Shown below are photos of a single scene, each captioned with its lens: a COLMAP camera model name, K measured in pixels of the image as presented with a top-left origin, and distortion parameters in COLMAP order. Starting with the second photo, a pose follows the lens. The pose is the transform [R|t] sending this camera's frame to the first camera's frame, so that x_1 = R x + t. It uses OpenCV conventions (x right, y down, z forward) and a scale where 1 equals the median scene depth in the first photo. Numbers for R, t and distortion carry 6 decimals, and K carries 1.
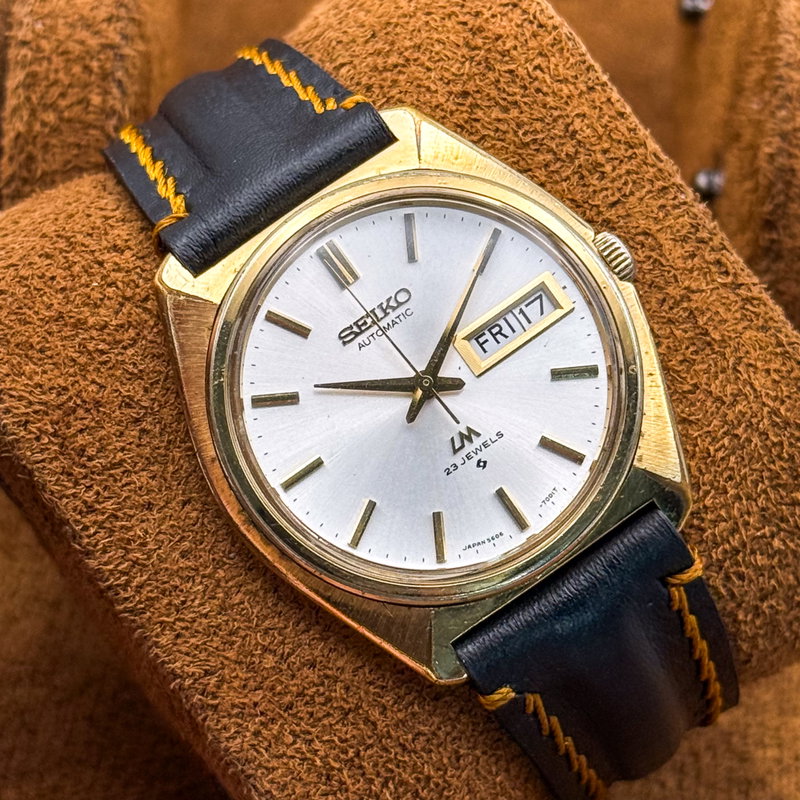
lens RADIAL K [[2764.2, 0, 373.8], [0, 2764.2, 397.5], [0, 0, 1]] dist [-0.023038, 0.112228]
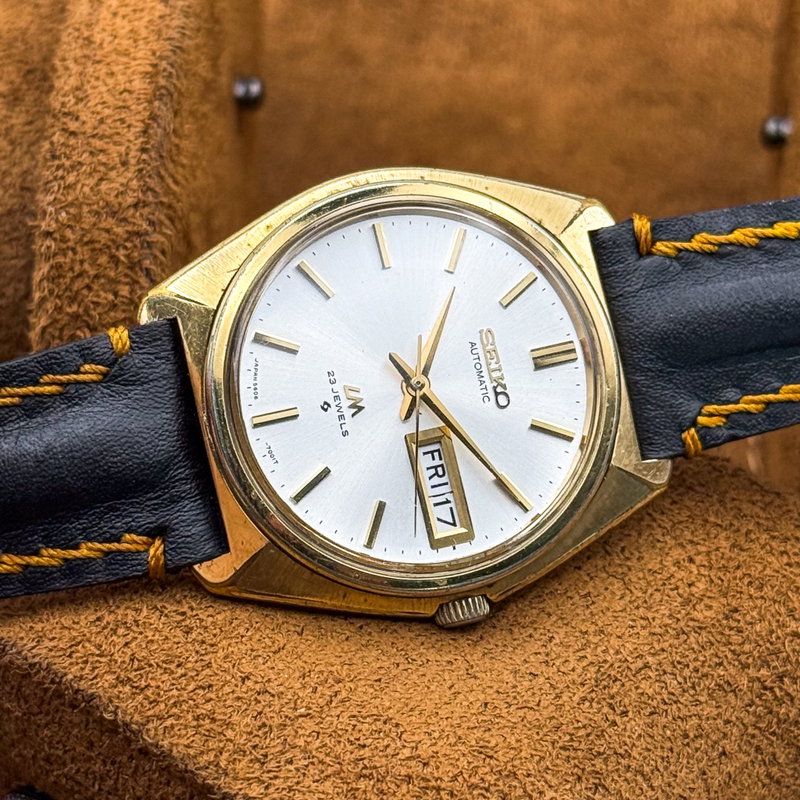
lens RADIAL K [[2764.2, 0, 373.8], [0, 2764.2, 397.5], [0, 0, 1]] dist [-0.023038, 0.112228]
pose [[-0.363929, 0.911981, -0.189330, 0.220827], [-0.930775, -0.363683, 0.037314, -0.029502], [-0.034826, 0.189803, 0.981204, -0.018516]]
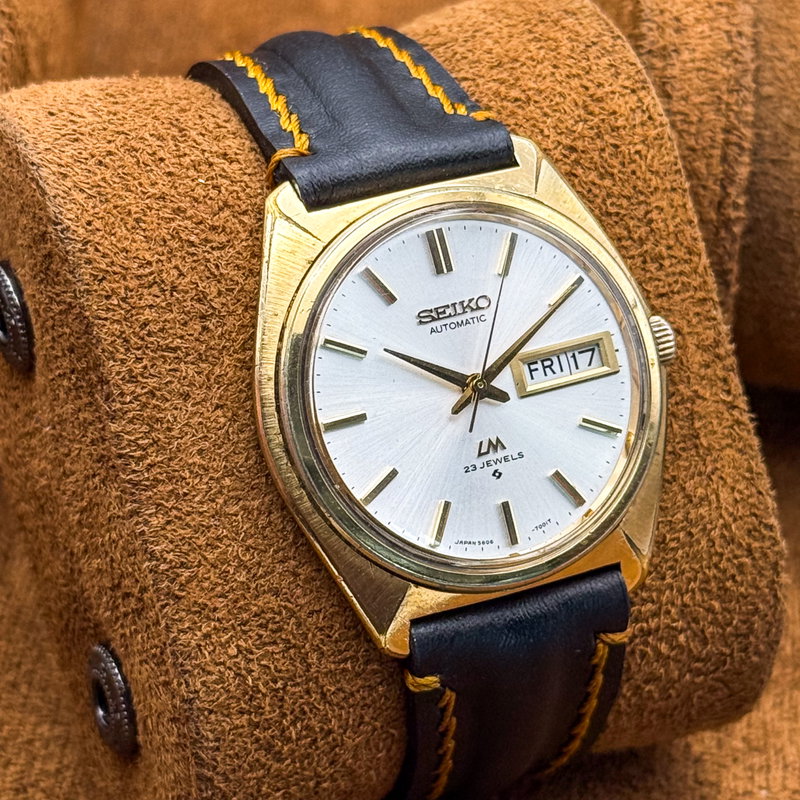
lens RADIAL K [[2764.2, 0, 373.8], [0, 2764.2, 397.5], [0, 0, 1]] dist [-0.023038, 0.112228]
pose [[0.904859, 0.366696, 0.216251, -0.243143], [-0.359636, 0.930262, -0.072618, 0.089827], [-0.227799, -0.012063, 0.973634, -0.037247]]
